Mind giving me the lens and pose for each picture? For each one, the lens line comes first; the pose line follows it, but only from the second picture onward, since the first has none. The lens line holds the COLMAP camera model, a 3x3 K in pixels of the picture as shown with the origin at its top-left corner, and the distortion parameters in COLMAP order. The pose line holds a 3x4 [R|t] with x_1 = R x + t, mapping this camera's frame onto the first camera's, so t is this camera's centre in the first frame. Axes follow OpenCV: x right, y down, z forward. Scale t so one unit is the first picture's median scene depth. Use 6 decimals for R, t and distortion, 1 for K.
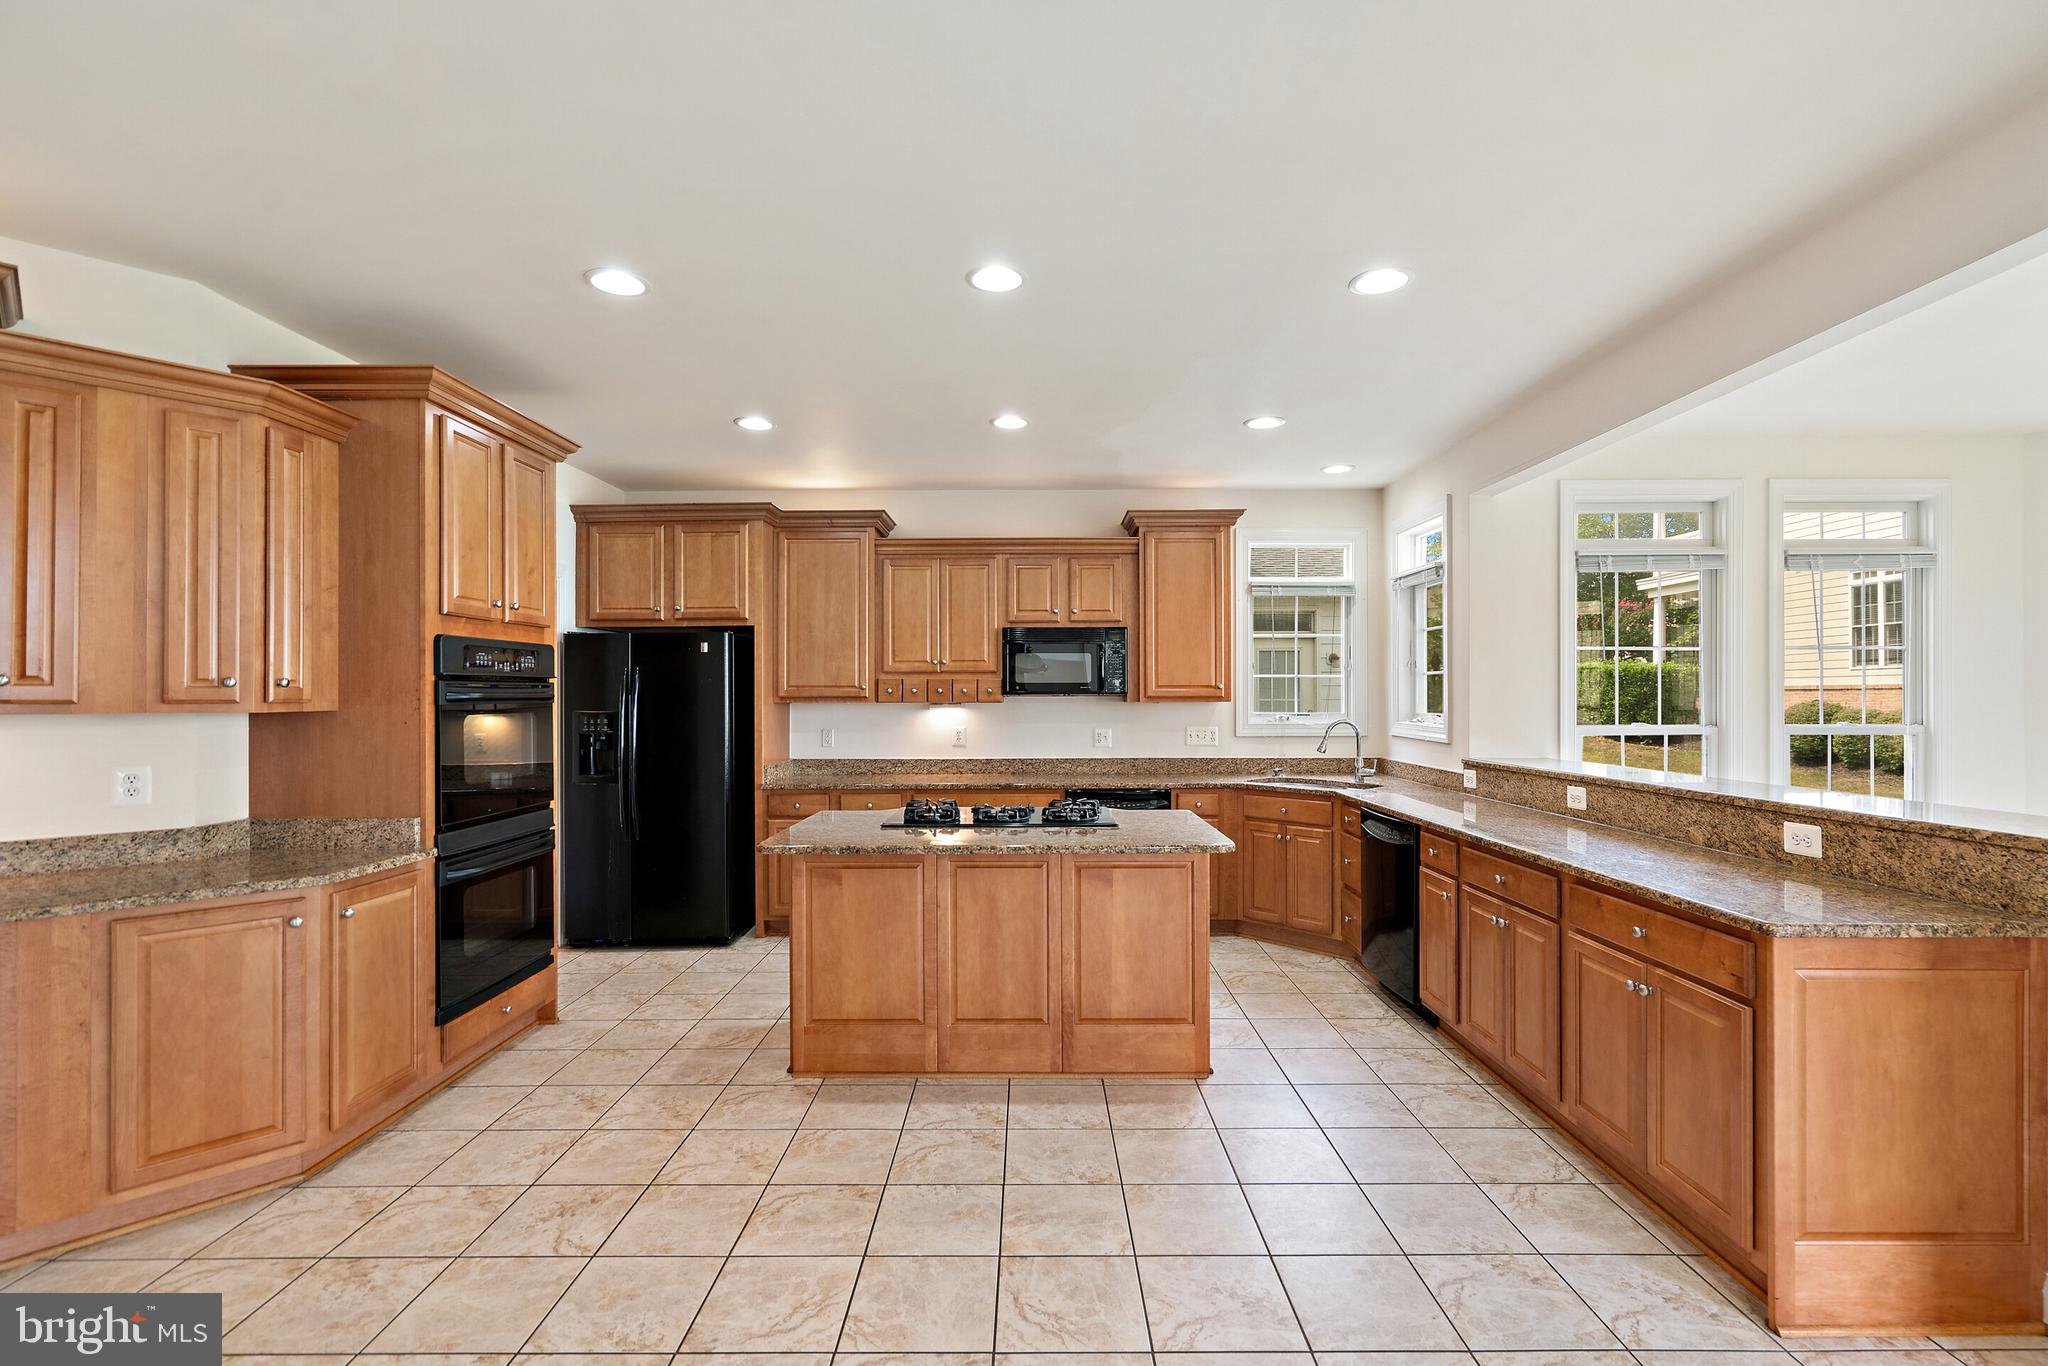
lens RADIAL K [[927.1, 0, 1037.3], [0, 927.1, 694.0], [0, 0, 1]] dist [-0.000271, 0.000388]
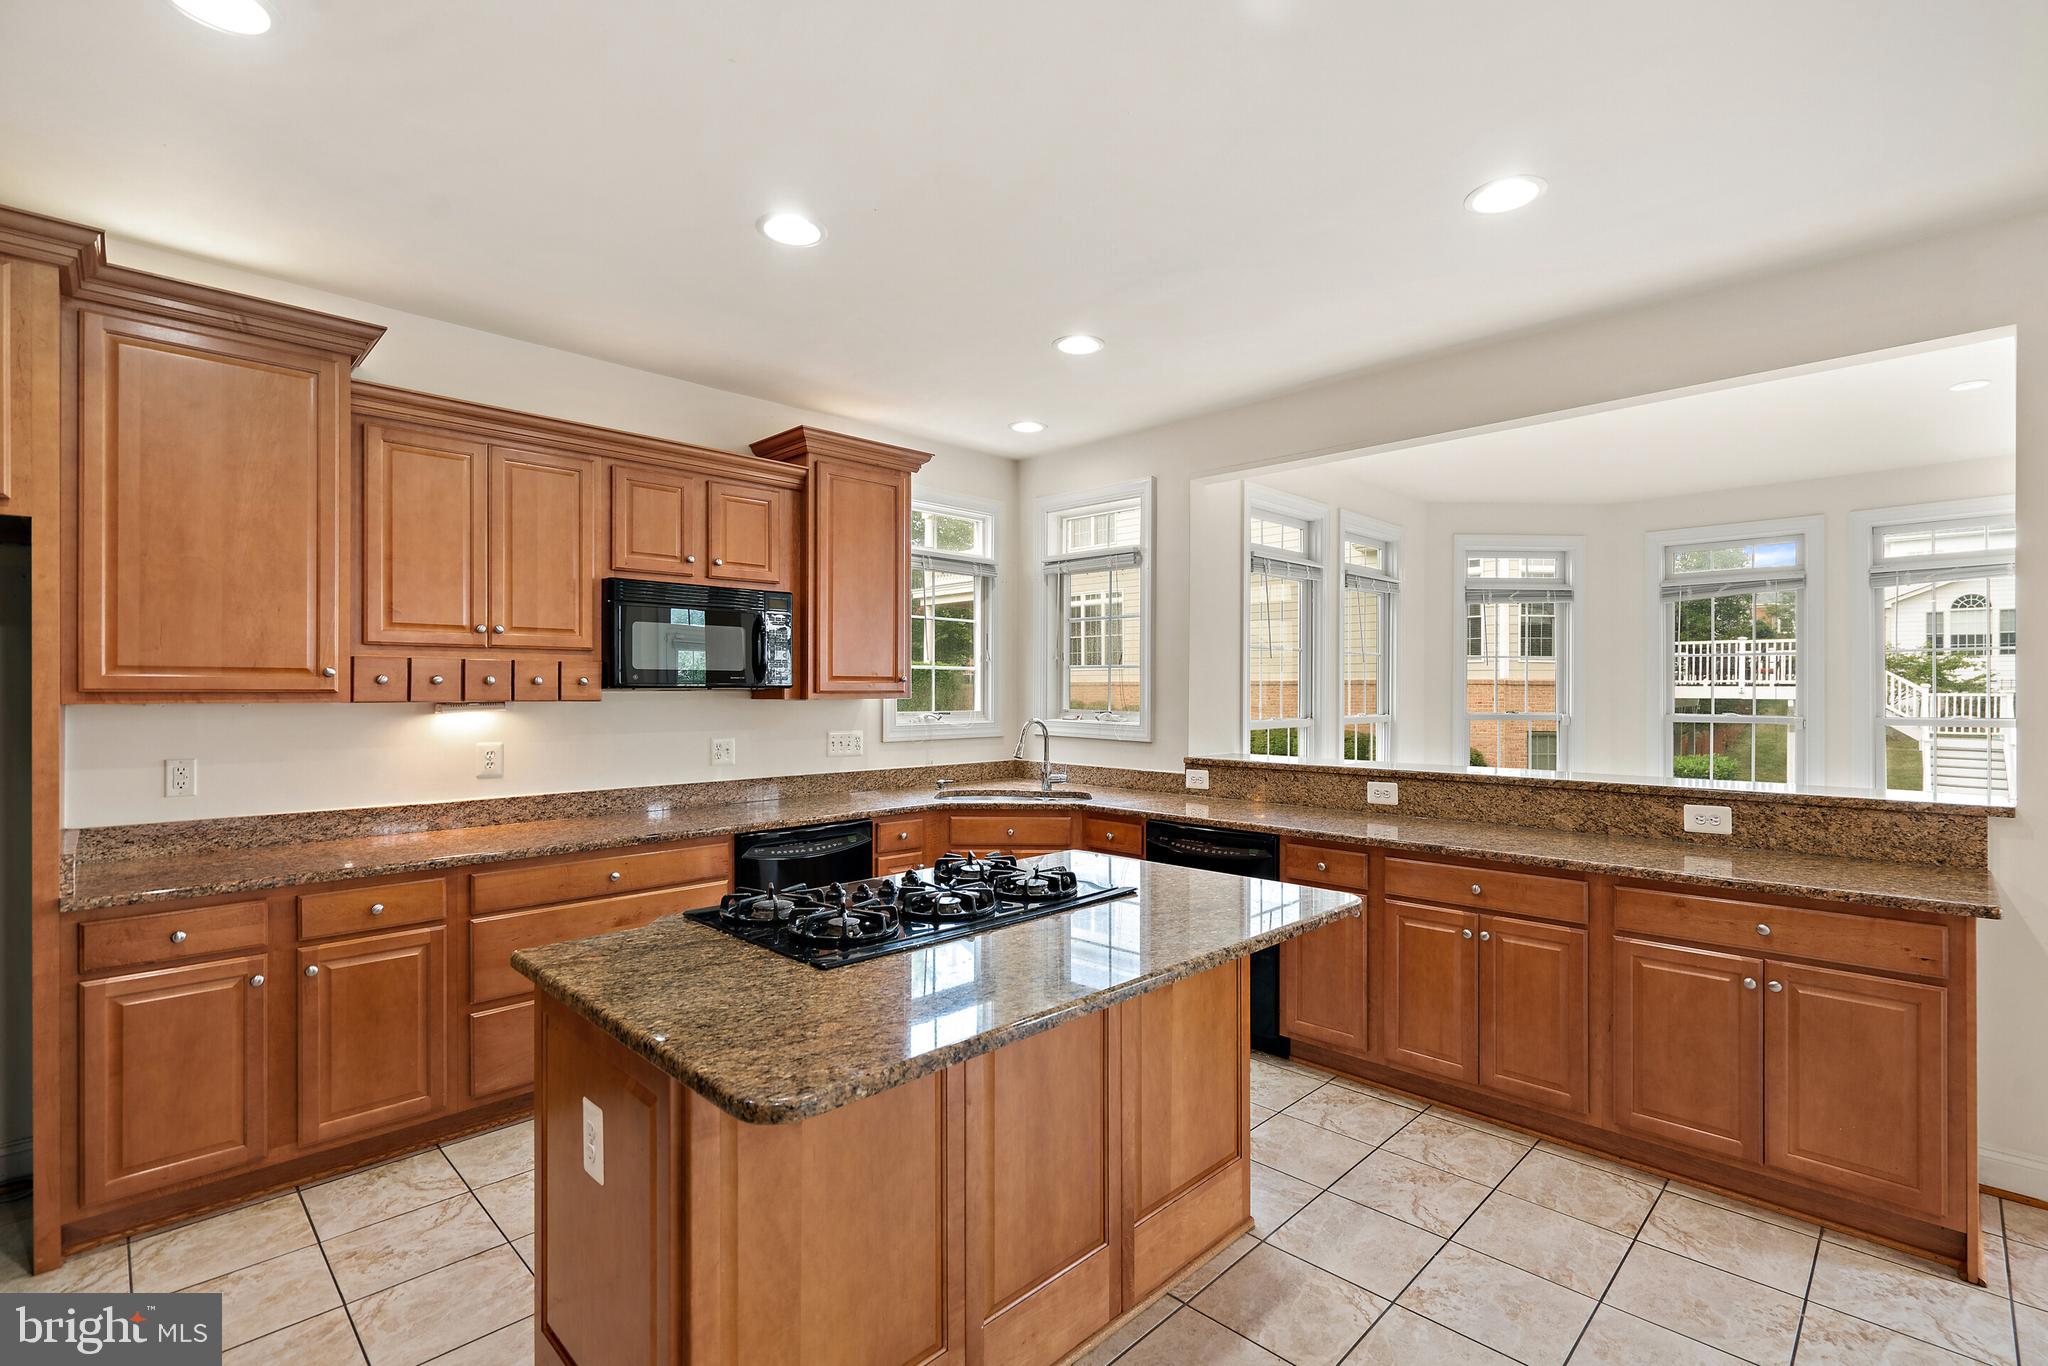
lens RADIAL K [[927.1, 0, 1031.8], [0, 927.1, 689.1], [0, 0, 1]] dist [-0.000271, 0.000388]
pose [[0.702113, 0.003611, 0.712057, -0.277044], [-0.004750, 0.999989, -0.000387, 0.000352], [-0.712050, -0.003110, 0.702122, 0.381597]]
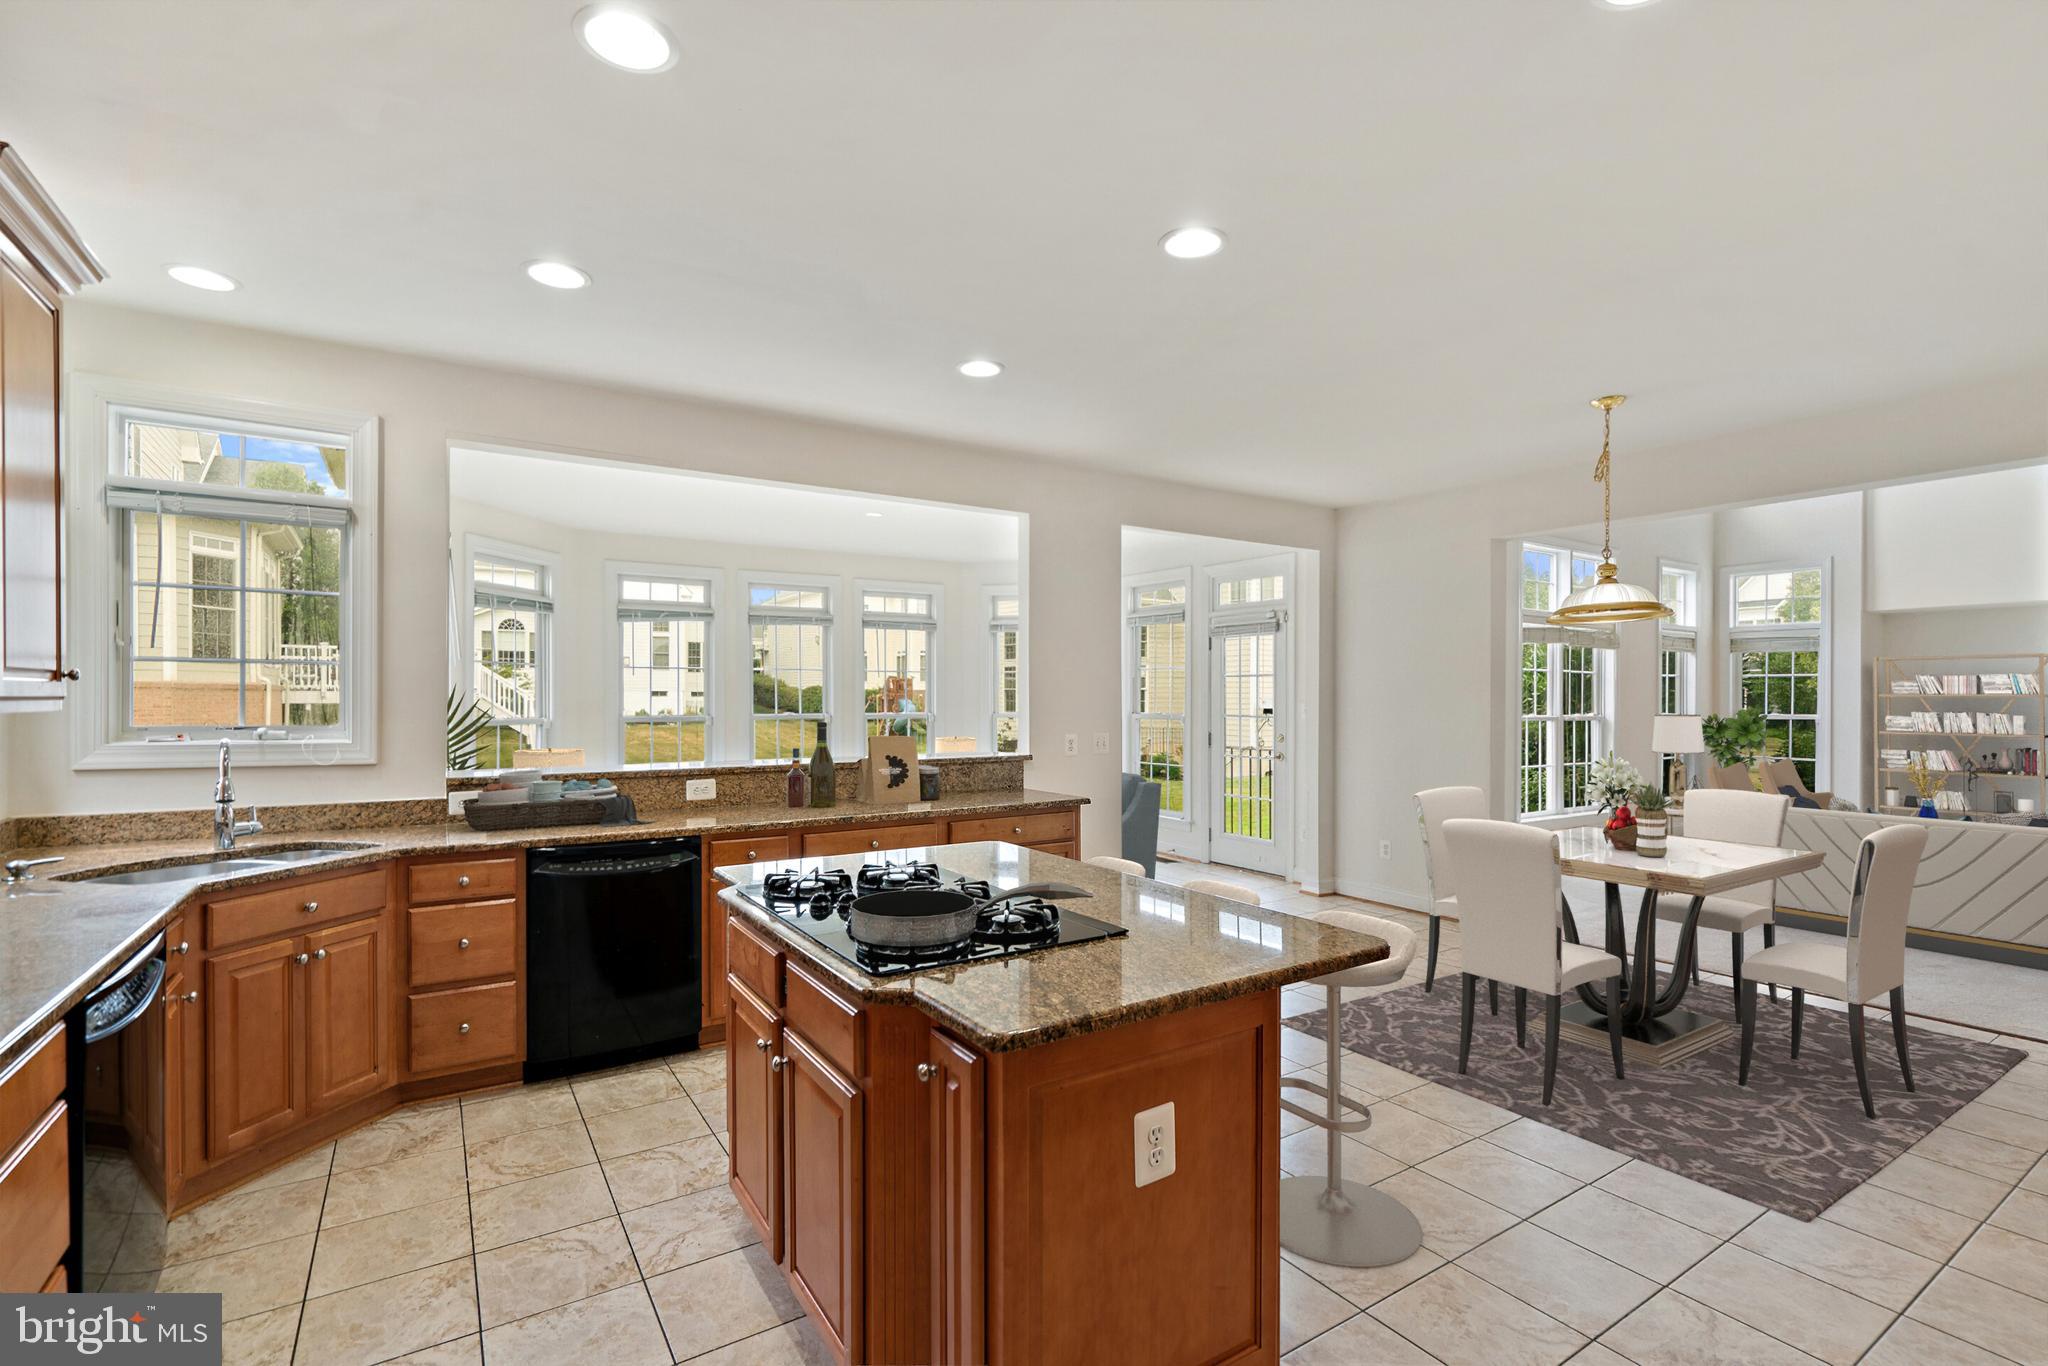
lens RADIAL K [[927.1, 0, 1029.3], [0, 927.1, 691.7], [0, 0, 1]] dist [-0.000271, 0.000388]
pose [[-0.539289, 0.005810, 0.842100, -0.388586], [-0.001989, 0.999965, -0.008173, 0.001724], [-0.842118, -0.006083, -0.539259, 0.861781]]
